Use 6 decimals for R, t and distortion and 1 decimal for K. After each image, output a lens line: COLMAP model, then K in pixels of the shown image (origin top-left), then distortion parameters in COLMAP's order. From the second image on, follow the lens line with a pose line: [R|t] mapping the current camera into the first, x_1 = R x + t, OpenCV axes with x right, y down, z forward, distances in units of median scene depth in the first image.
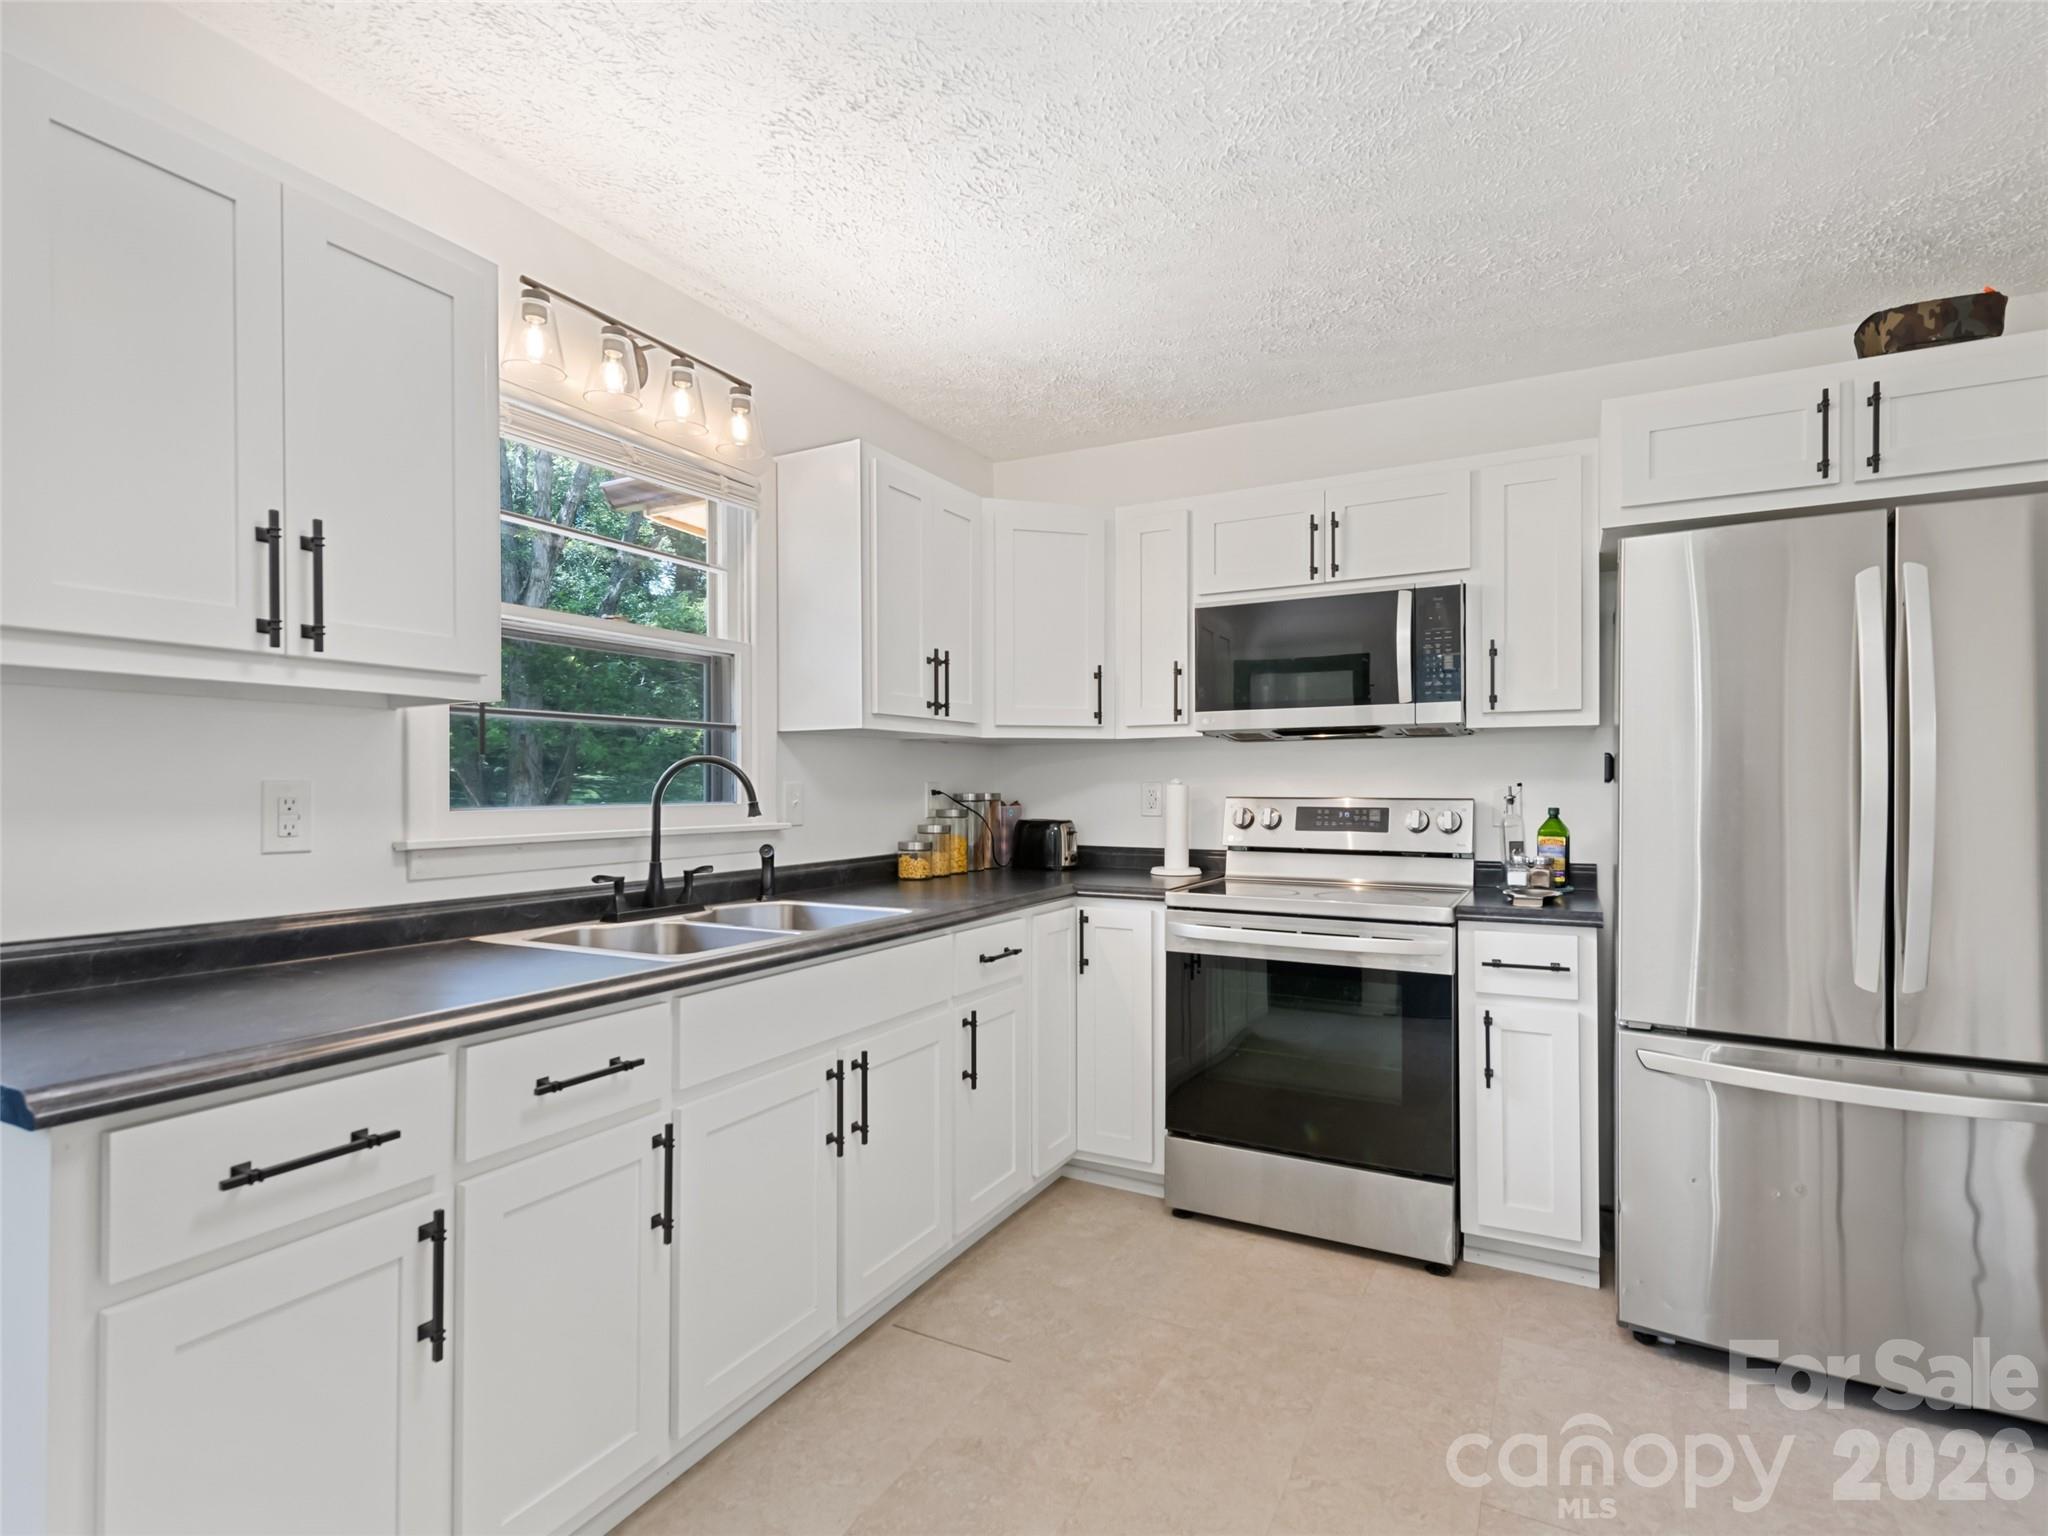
lens RADIAL K [[1035.6, 0, 1016.6], [0, 1035.6, 776.3], [0, 0, 1]] dist [-0.003726, -0.003698]
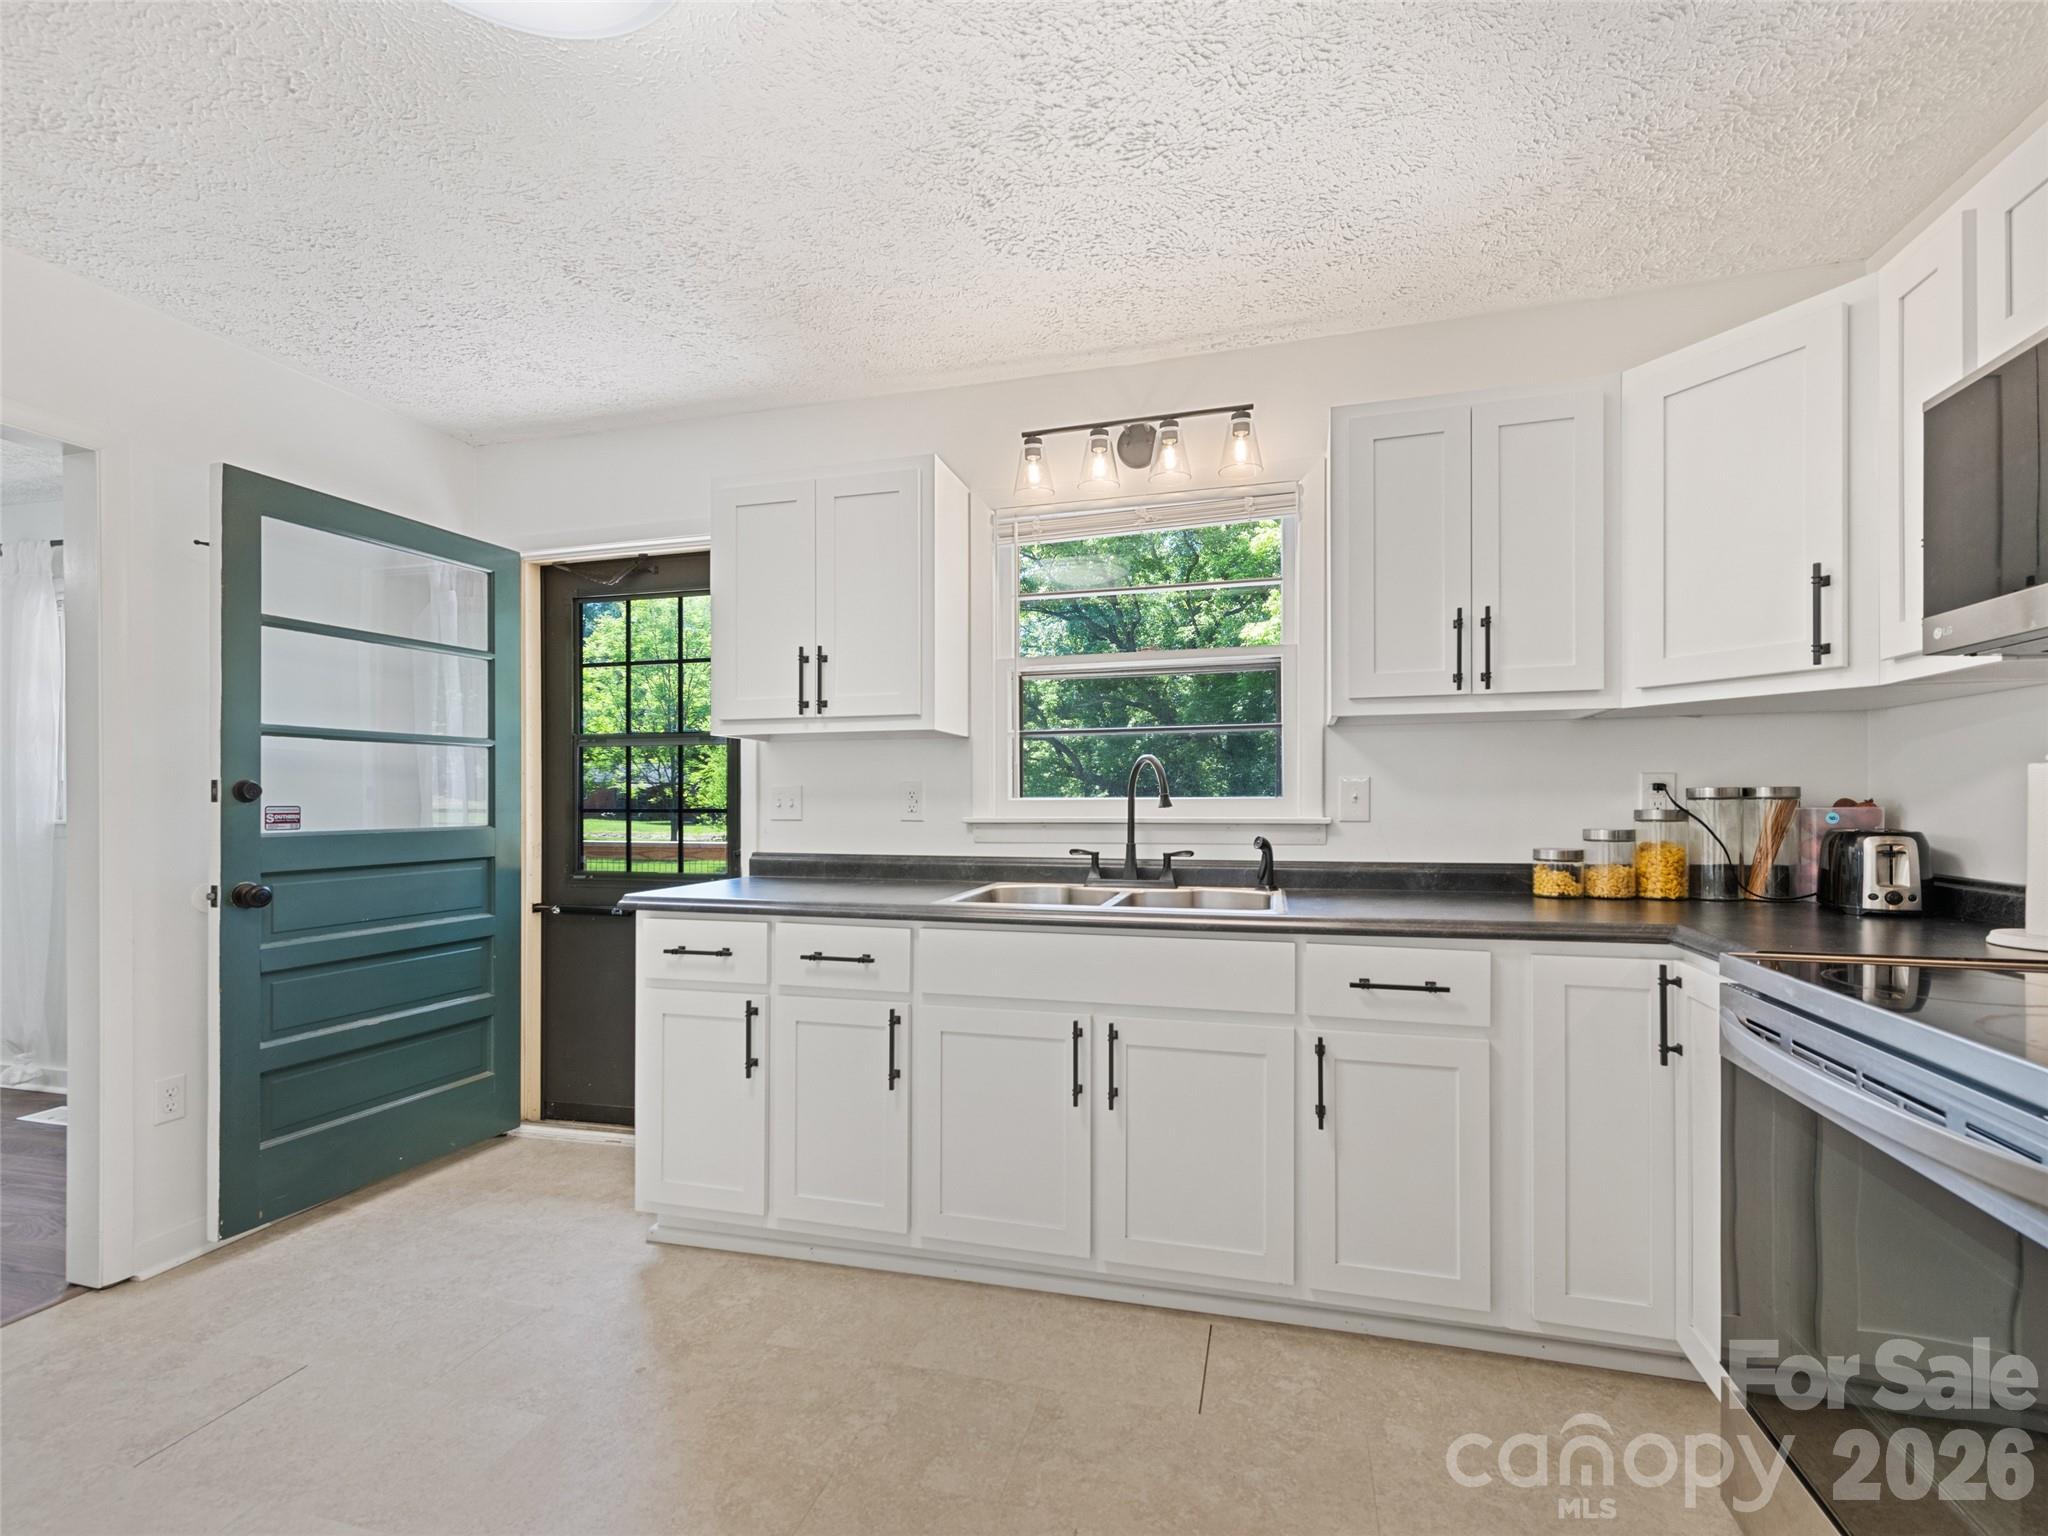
lens RADIAL K [[922.7, 0, 1024.6], [0, 922.7, 797.2], [0, 0, 1]] dist [0.023719, -0.005715]
pose [[0.217279, -0.004398, -0.976100, 0.676239], [0.013050, 0.999914, -0.001600, 0.026011], [0.976022, -0.012390, 0.217318, 0.610670]]
